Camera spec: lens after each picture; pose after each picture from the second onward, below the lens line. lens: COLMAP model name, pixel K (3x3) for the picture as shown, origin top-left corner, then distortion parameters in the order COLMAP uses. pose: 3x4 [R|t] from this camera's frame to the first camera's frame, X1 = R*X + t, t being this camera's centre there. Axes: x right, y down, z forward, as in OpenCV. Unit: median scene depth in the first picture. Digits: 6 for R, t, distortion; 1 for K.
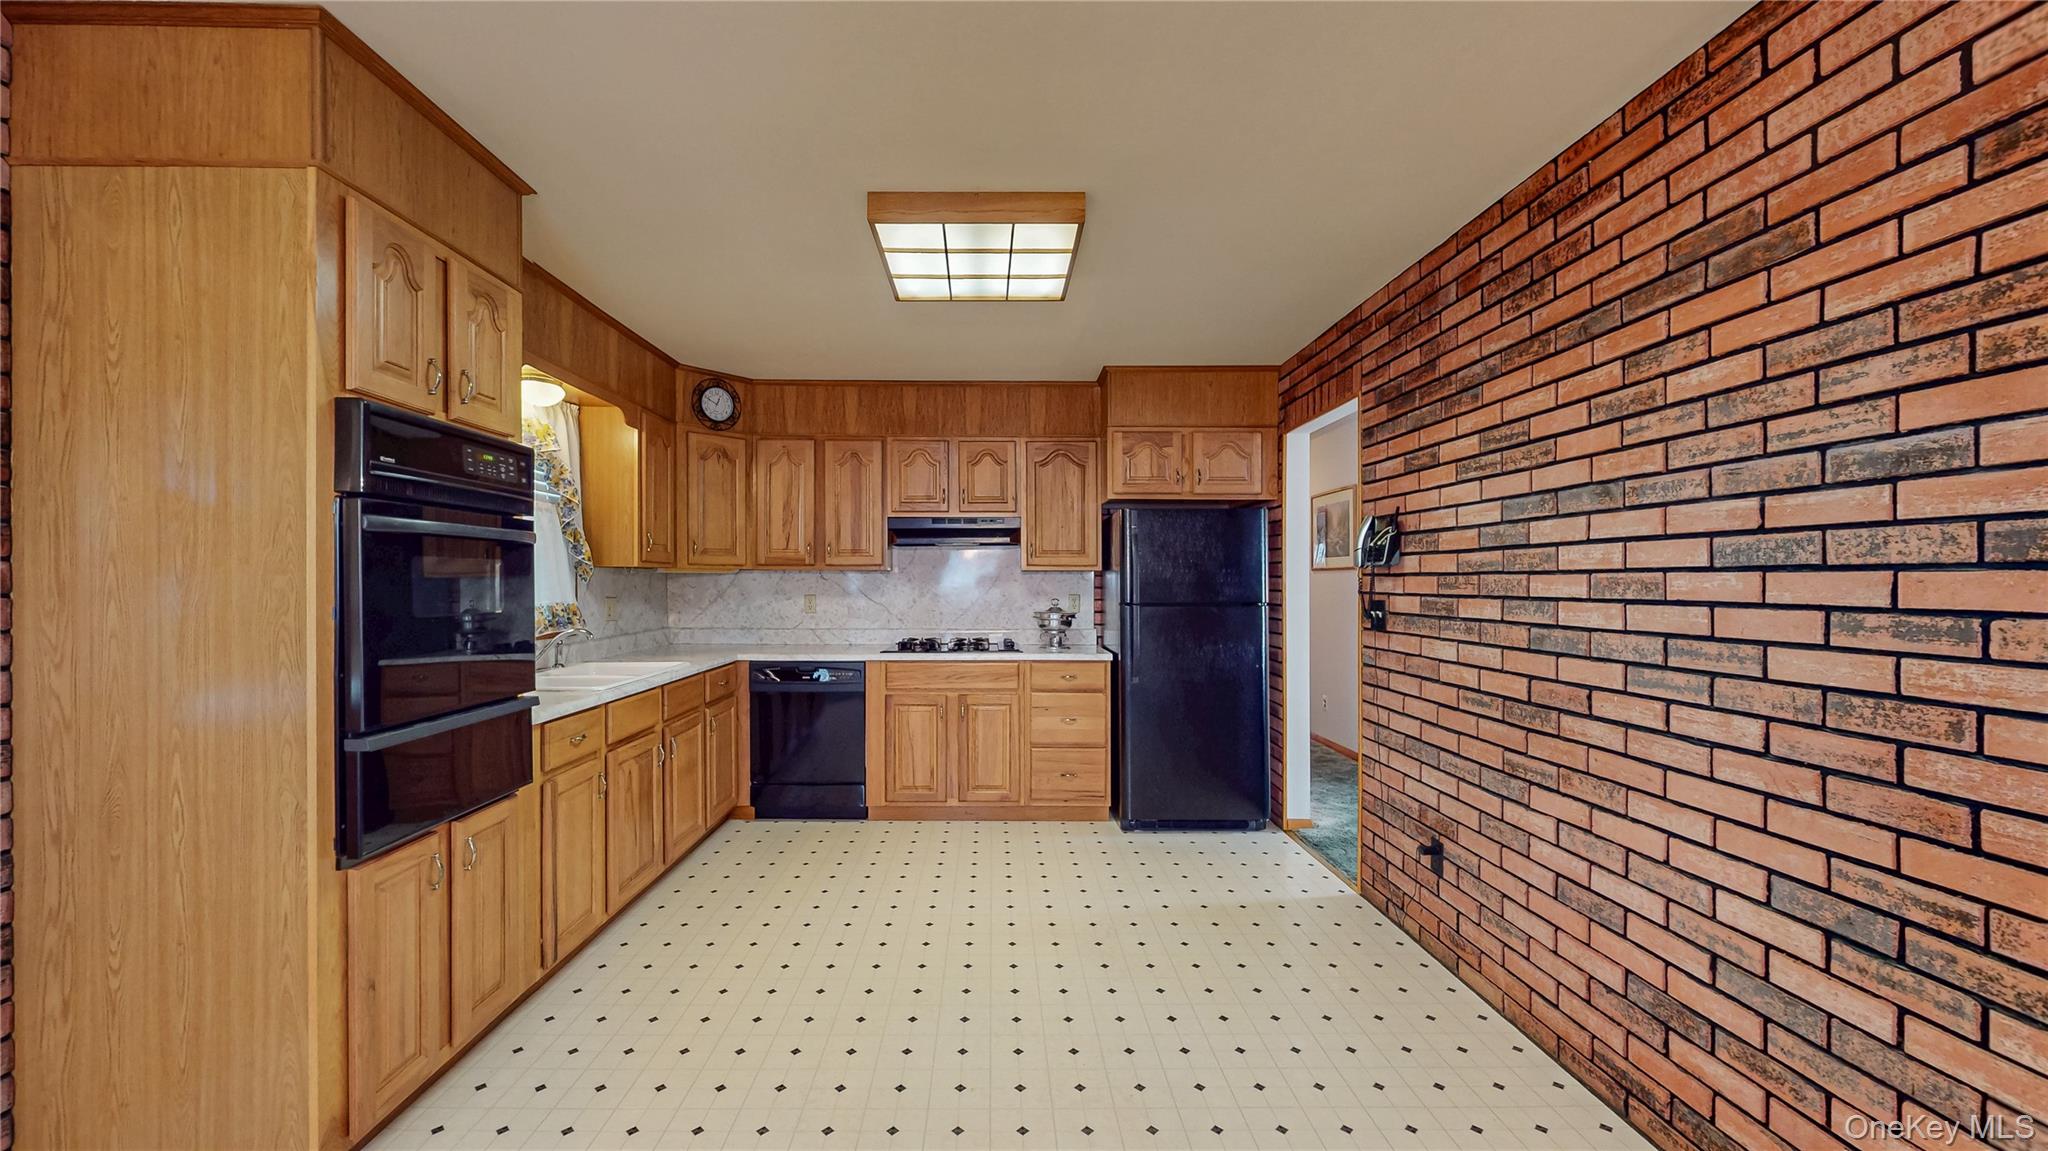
lens RADIAL K [[760.4, 0, 1008.7], [0, 760.4, 584.8], [0, 0, 1]] dist [0.007980, -0.000375]
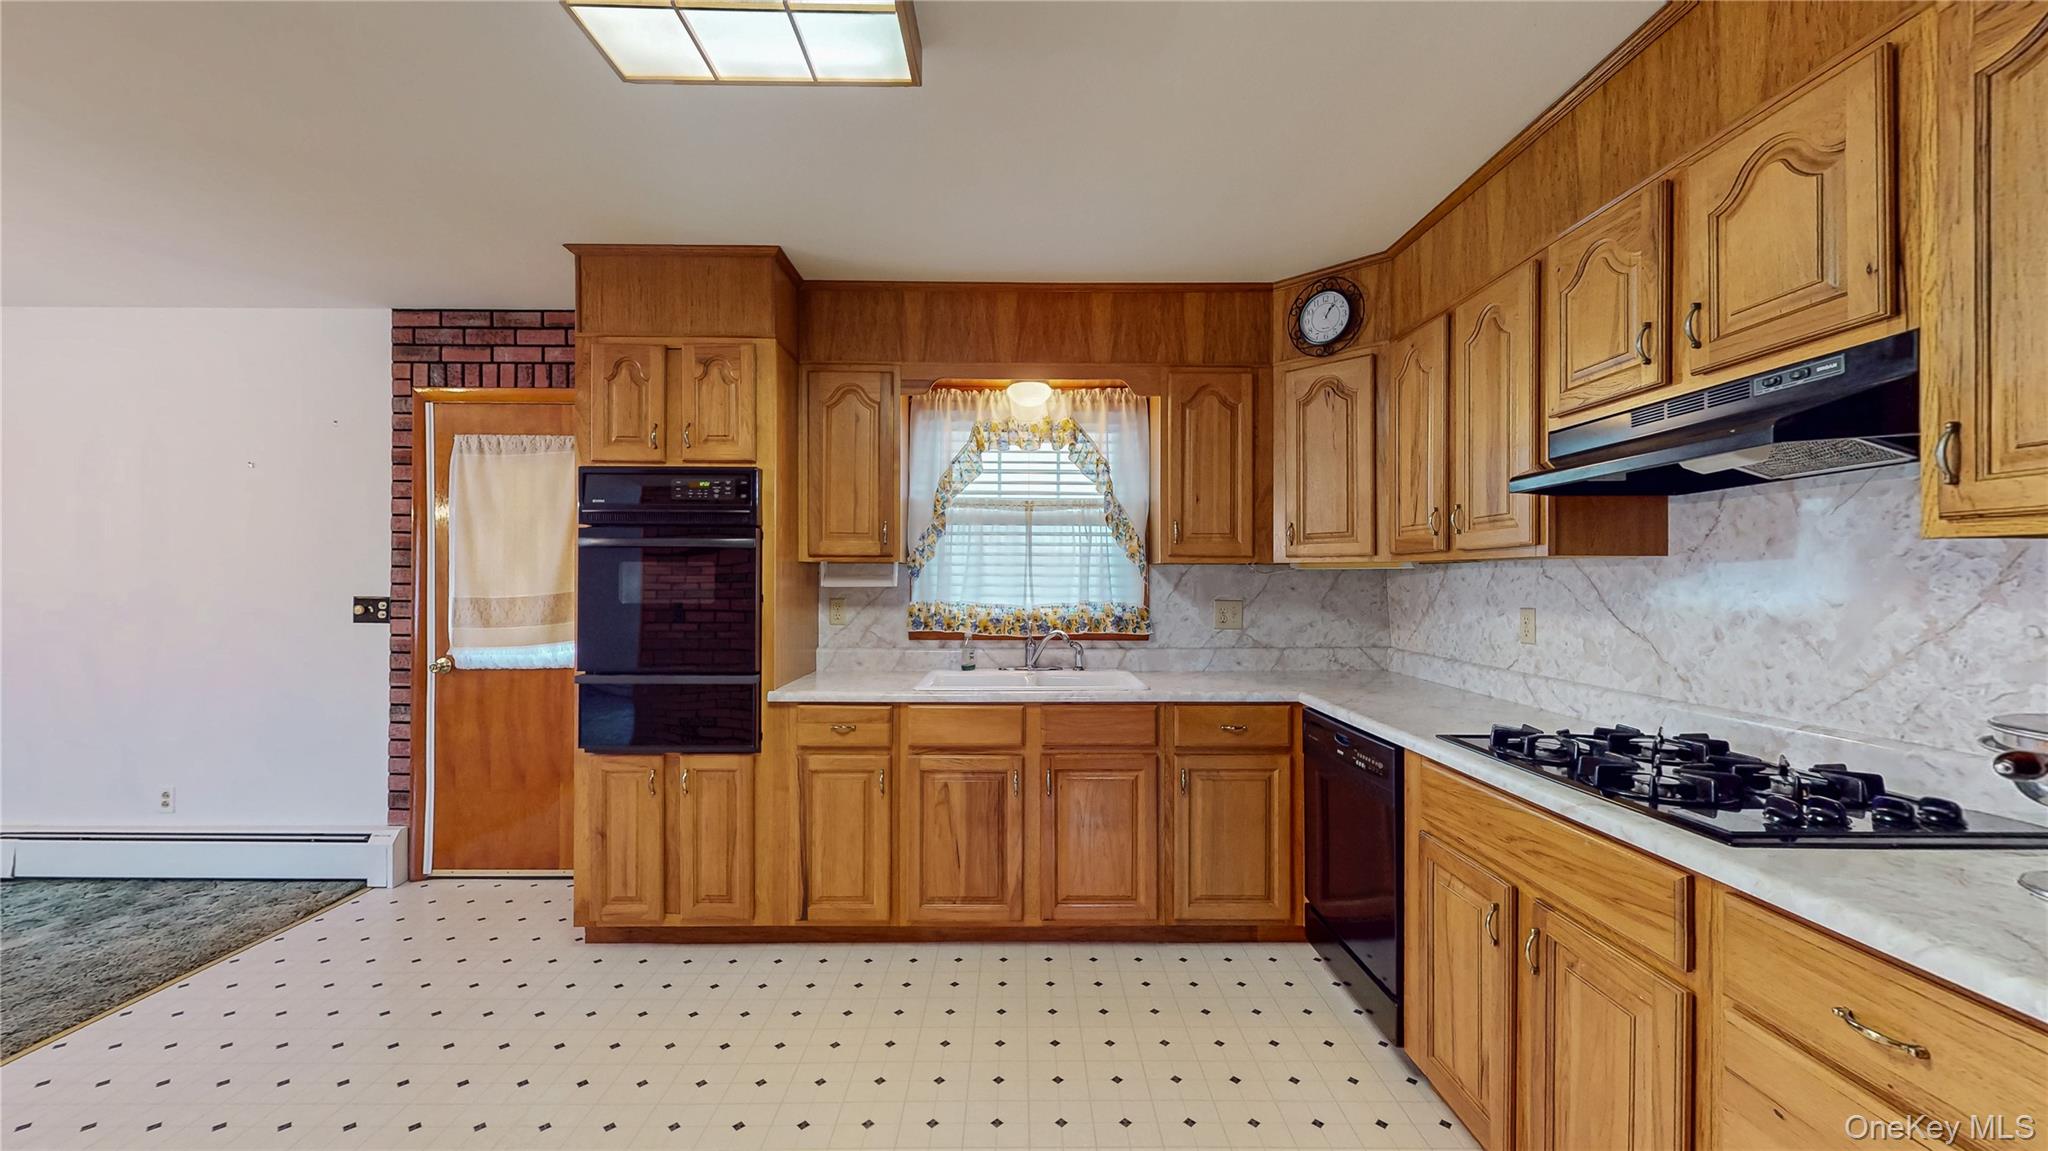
lens RADIAL K [[760.4, 0, 1029.6], [0, 760.4, 578.3], [0, 0, 1]] dist [0.007980, -0.000375]
pose [[-0.010800, -0.002911, -0.999937, 0.293573], [-0.007880, 0.999965, -0.002826, -0.003173], [0.999911, 0.007849, -0.010823, 0.758006]]
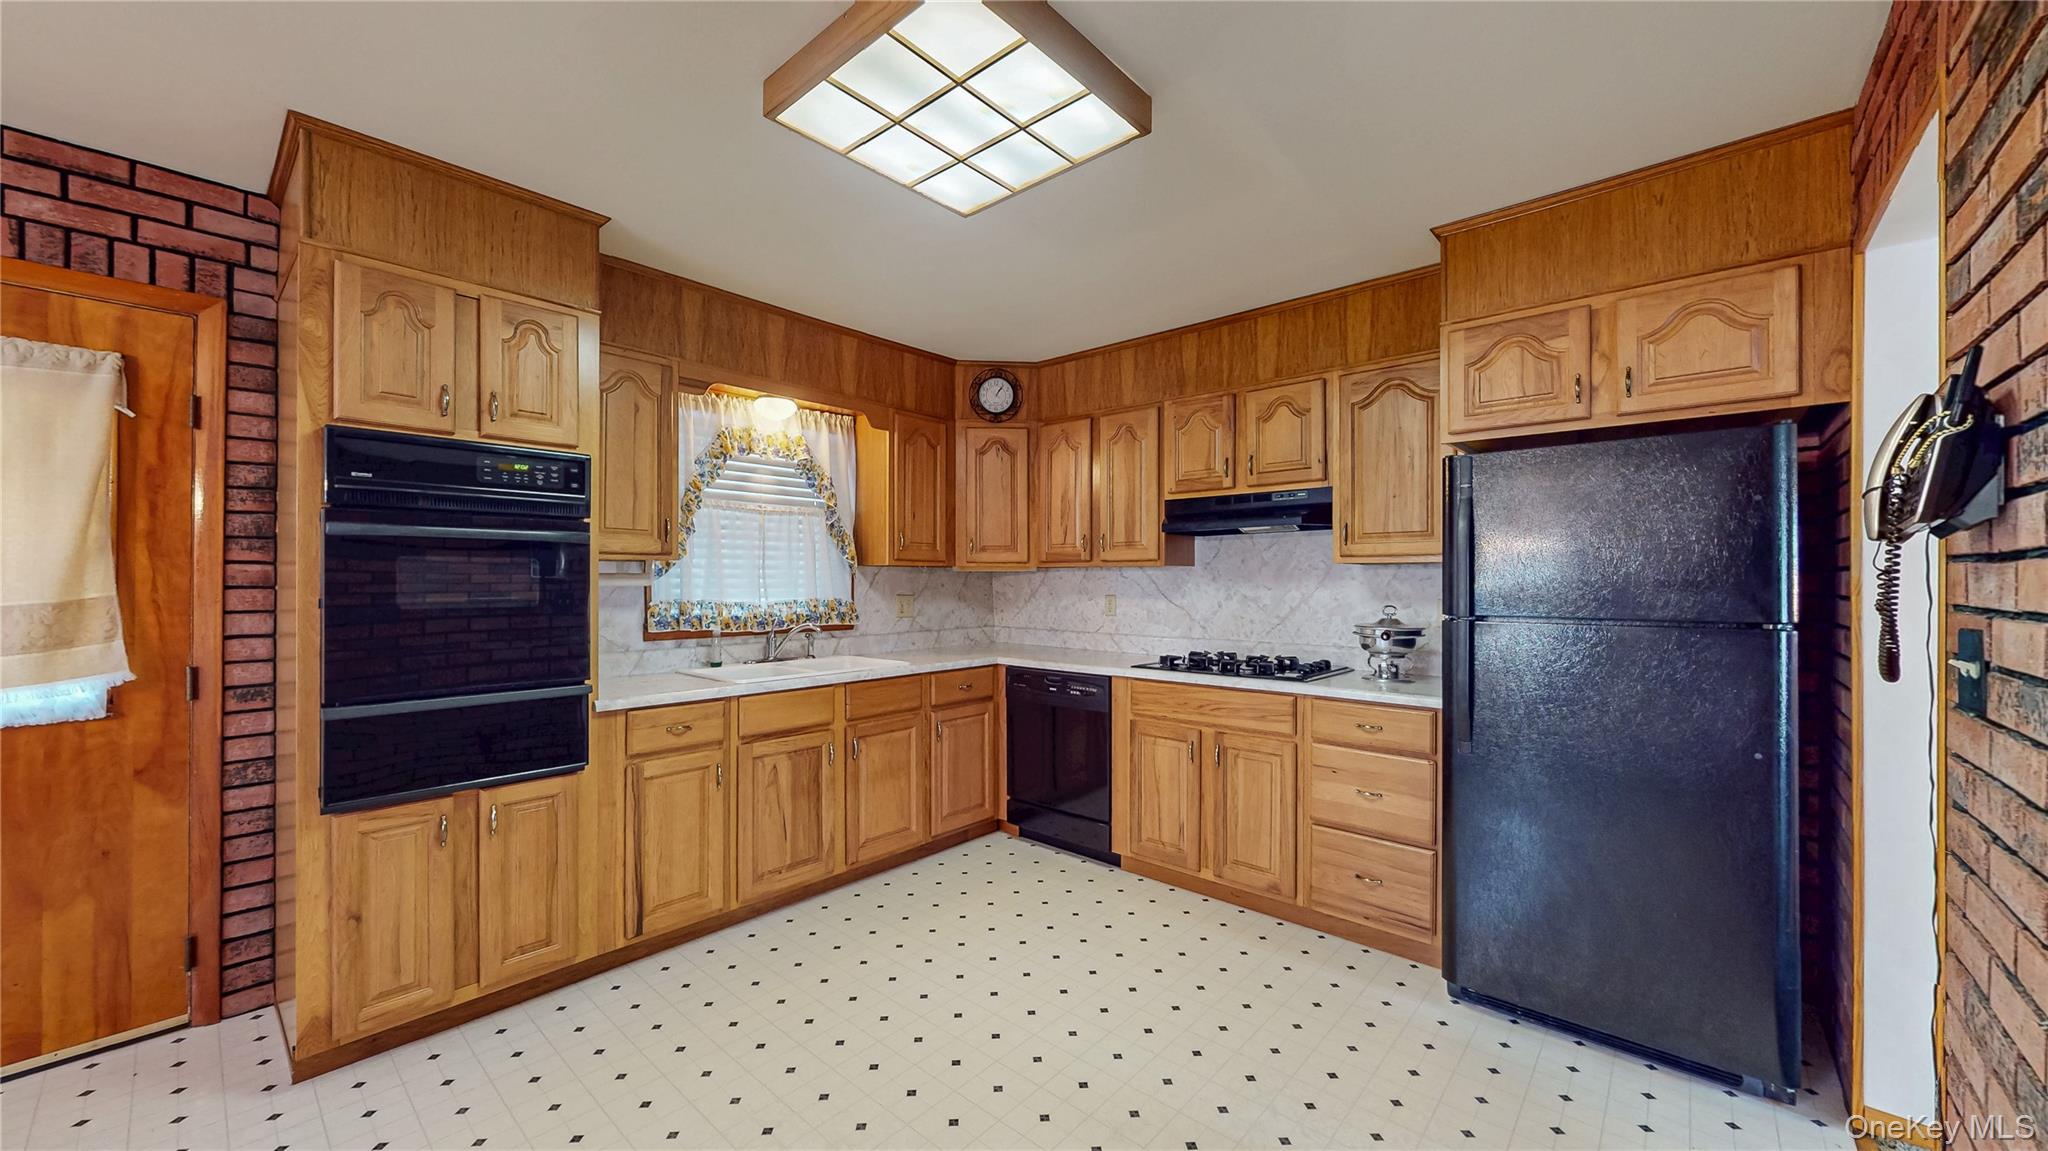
lens RADIAL K [[760.4, 0, 1034.9], [0, 760.4, 582.0], [0, 0, 1]] dist [0.007980, -0.000375]
pose [[0.742903, 0.000876, -0.669399, 0.299002], [-0.003601, 0.999990, -0.002687, 0.000857], [0.669390, 0.004407, 0.742898, 0.325406]]
